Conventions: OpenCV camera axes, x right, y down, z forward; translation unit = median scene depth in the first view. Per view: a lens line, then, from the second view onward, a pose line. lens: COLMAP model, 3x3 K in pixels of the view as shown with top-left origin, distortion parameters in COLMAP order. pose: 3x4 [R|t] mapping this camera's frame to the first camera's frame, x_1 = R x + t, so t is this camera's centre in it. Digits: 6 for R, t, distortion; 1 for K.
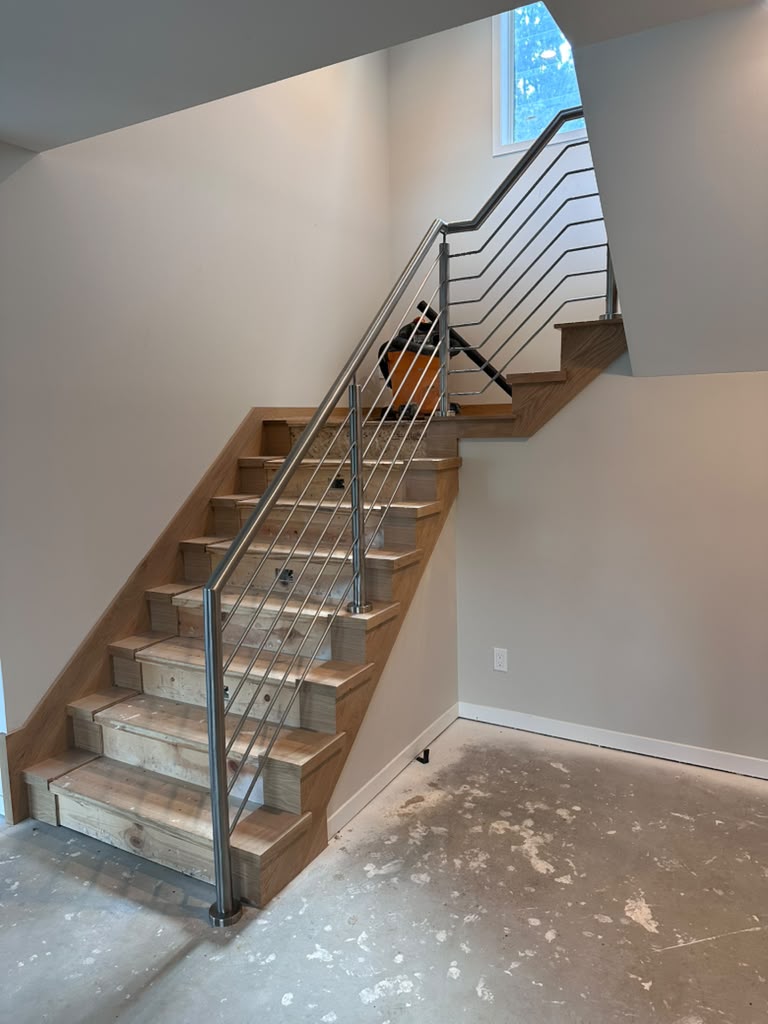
lens RADIAL K [[722.1, 0, 382.3], [0, 722.1, 514.5], [0, 0, 1]] dist [0.005269, -0.001096]
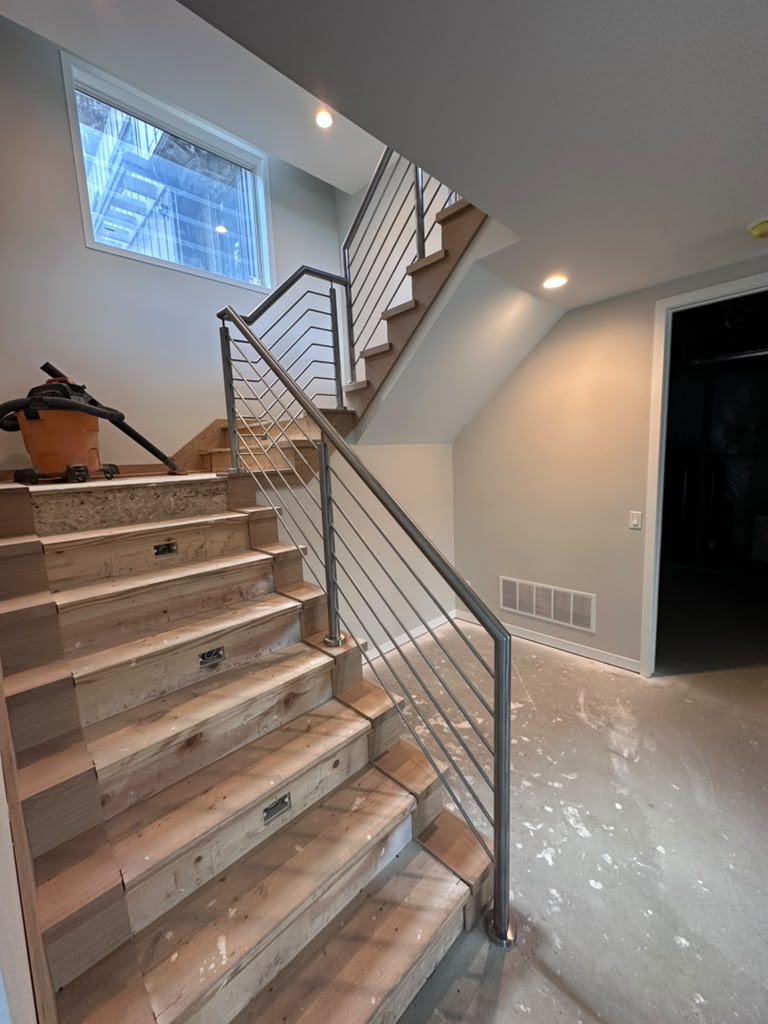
lens RADIAL K [[410.4, 0, 382.1], [0, 410.4, 508.7], [0, 0, 1]] dist [-0.002068, 0.000300]
pose [[0.283260, -0.120257, 0.951473, -0.806301], [0.161767, 0.983883, 0.076194, -0.148104], [-0.945301, 0.132334, 0.298149, 0.938310]]
